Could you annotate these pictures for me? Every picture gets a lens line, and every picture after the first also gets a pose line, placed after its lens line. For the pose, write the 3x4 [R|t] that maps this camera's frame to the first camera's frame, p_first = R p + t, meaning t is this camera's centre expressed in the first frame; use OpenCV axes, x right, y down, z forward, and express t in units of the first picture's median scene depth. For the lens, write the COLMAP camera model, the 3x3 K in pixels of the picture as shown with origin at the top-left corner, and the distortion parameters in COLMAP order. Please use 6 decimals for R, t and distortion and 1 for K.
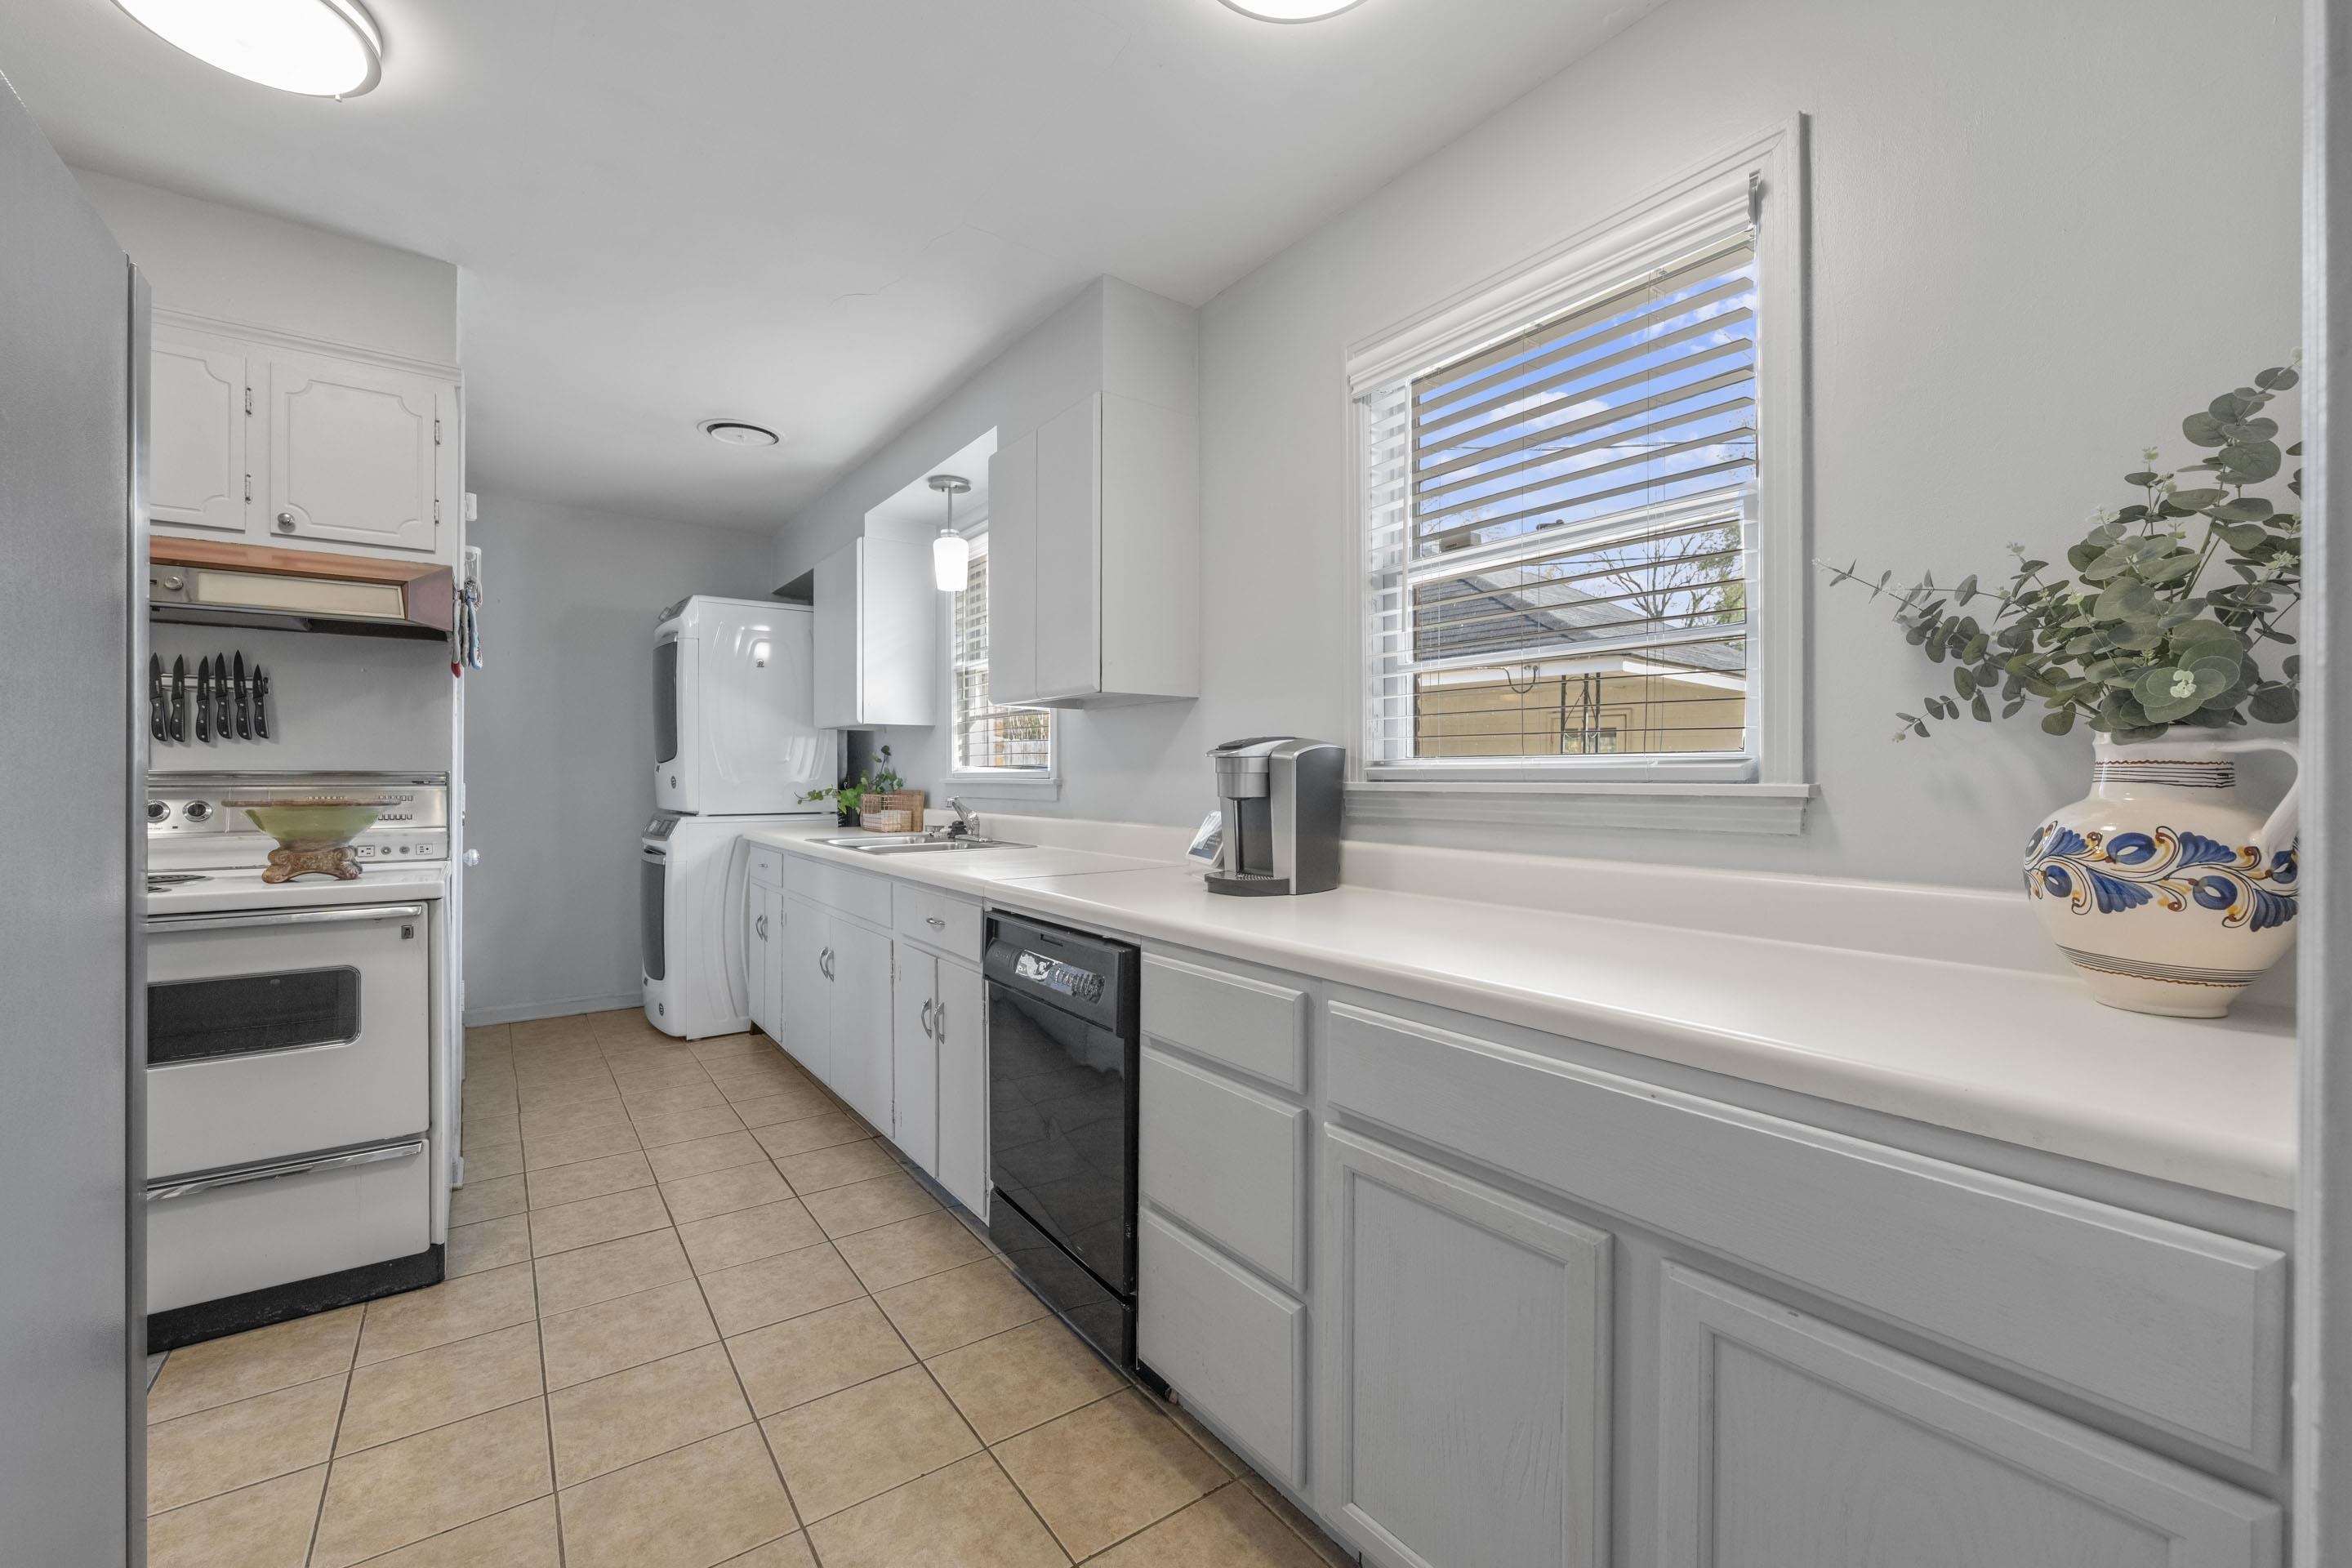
lens RADIAL K [[956.6, 0, 1174.8], [0, 956.6, 780.1], [0, 0, 1]] dist [-0.009561, -0.000010]
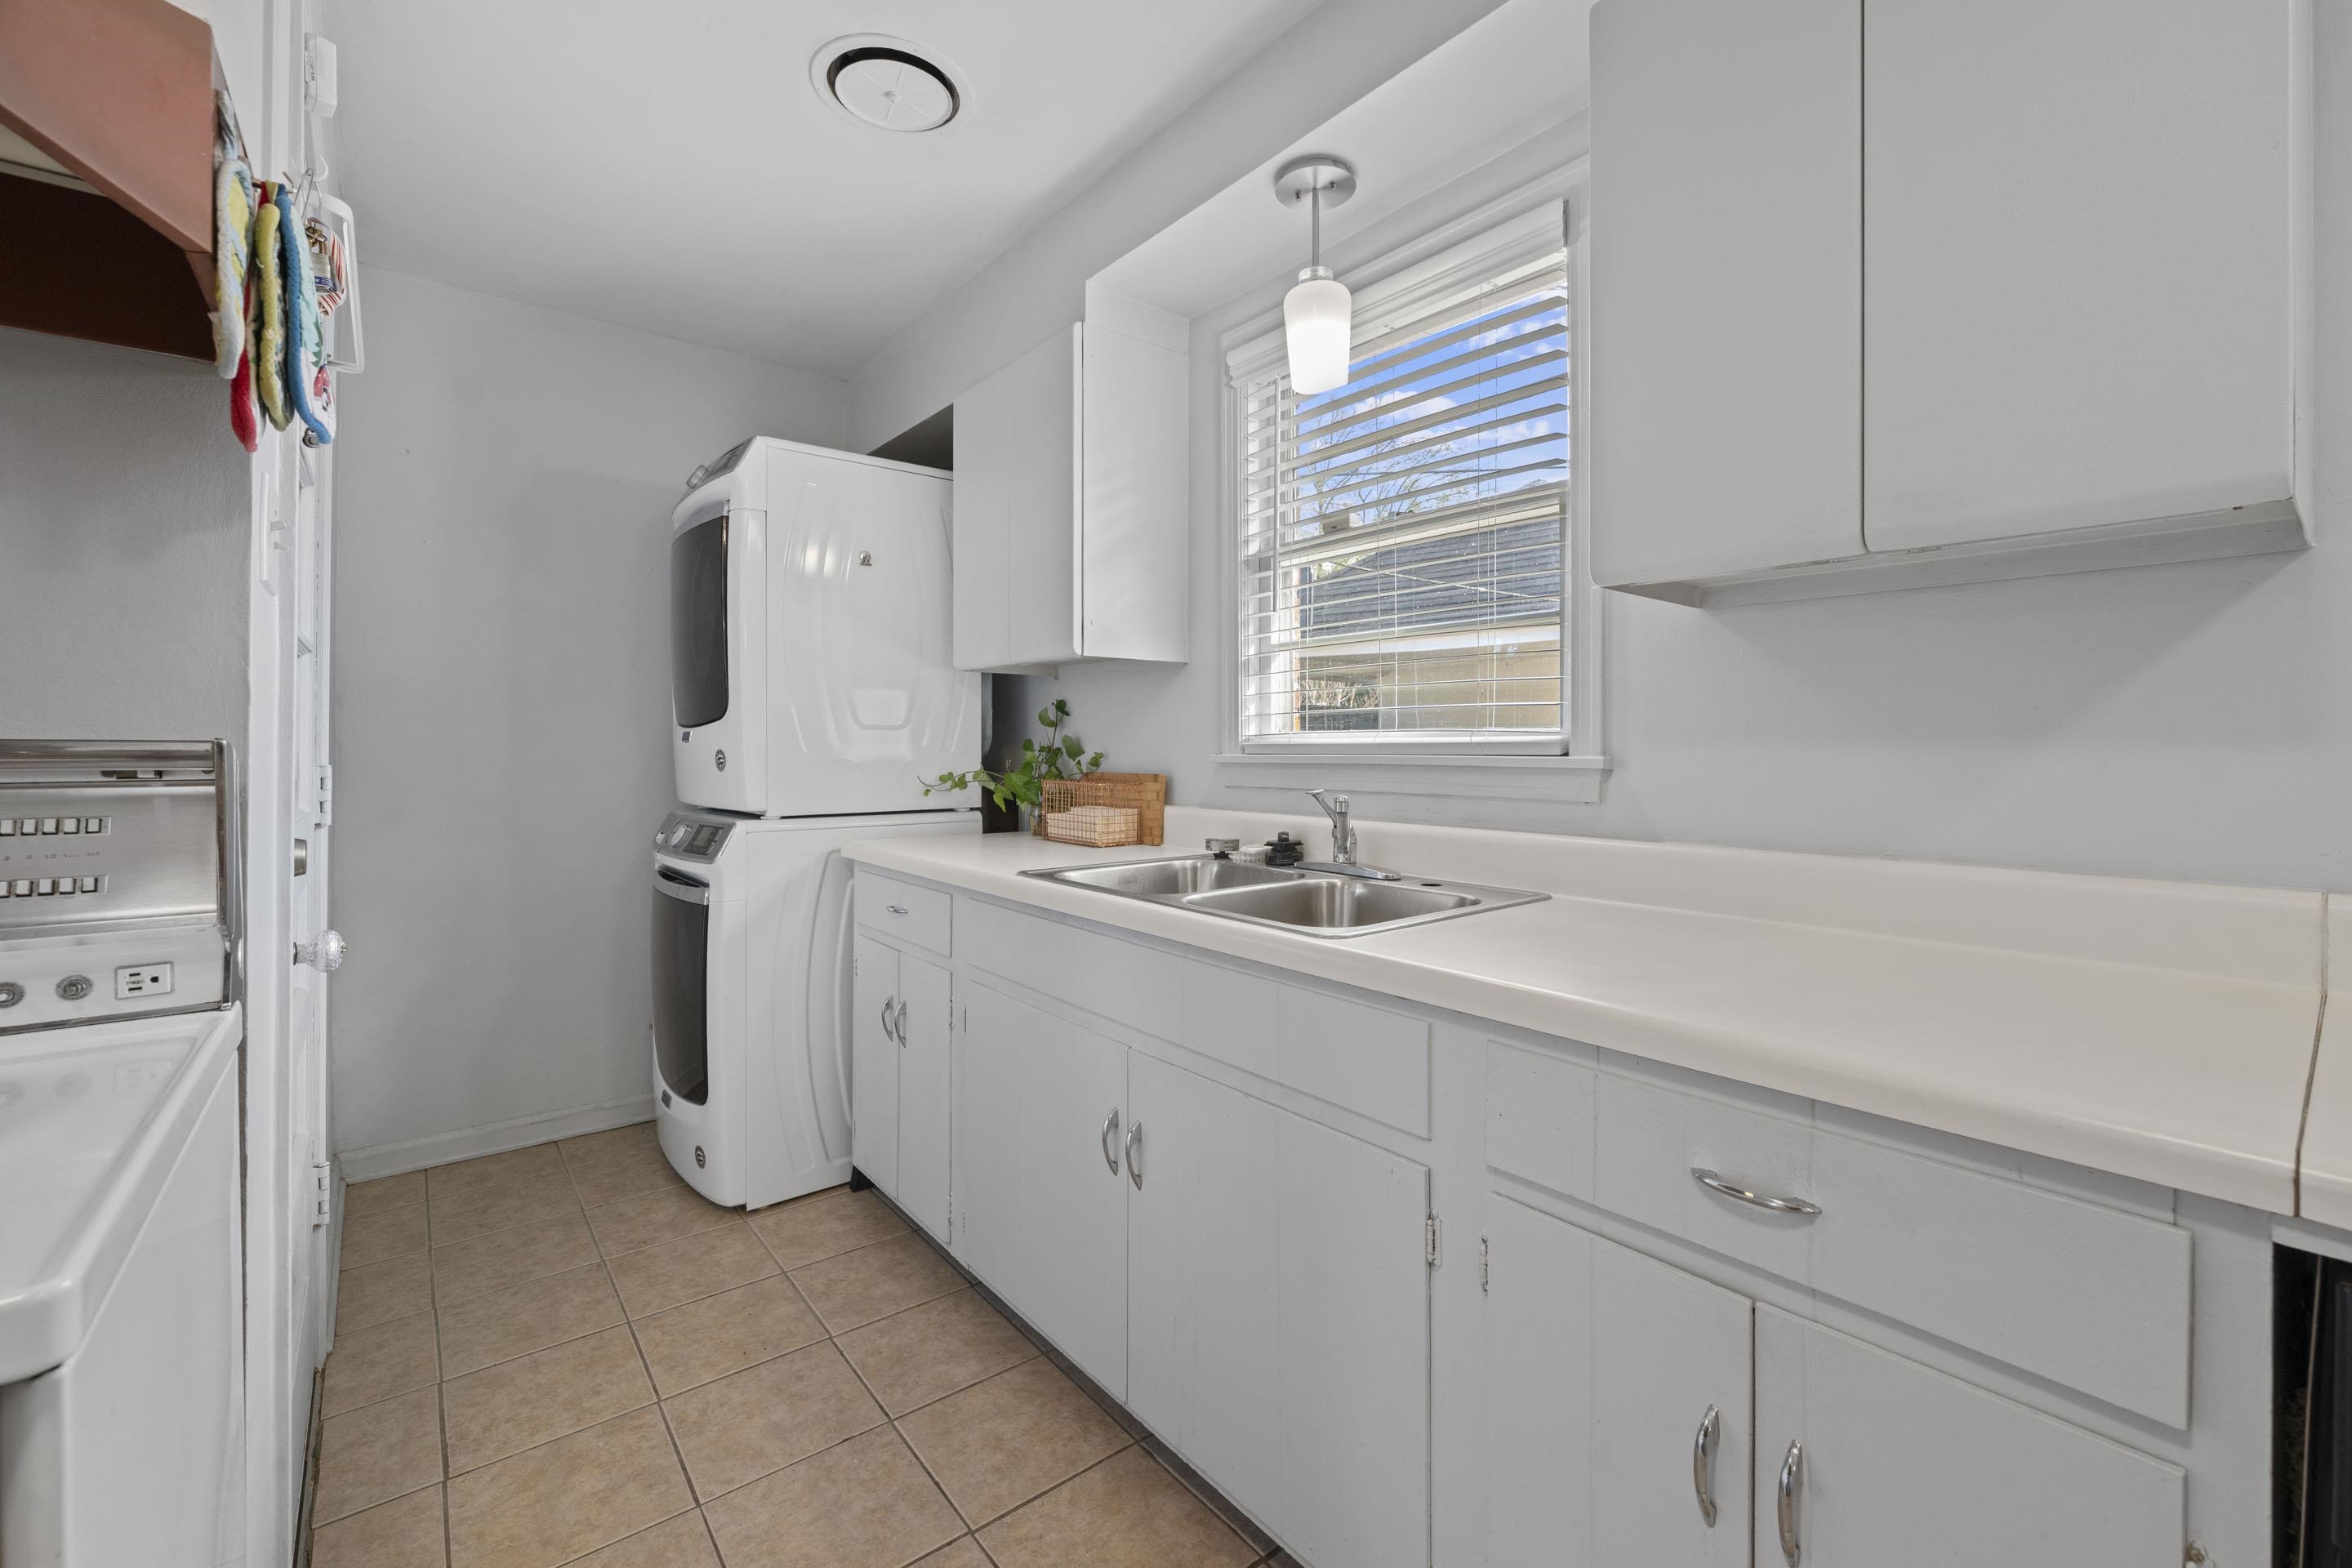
lens RADIAL K [[956.6, 0, 1166.1], [0, 956.6, 749.5], [0, 0, 1]] dist [-0.009561, -0.000010]
pose [[0.998827, -0.000217, 0.048424, -0.286838], [0.000279, 0.999999, -0.001261, -0.003355], [-0.048424, 0.001273, 0.998826, 0.414844]]
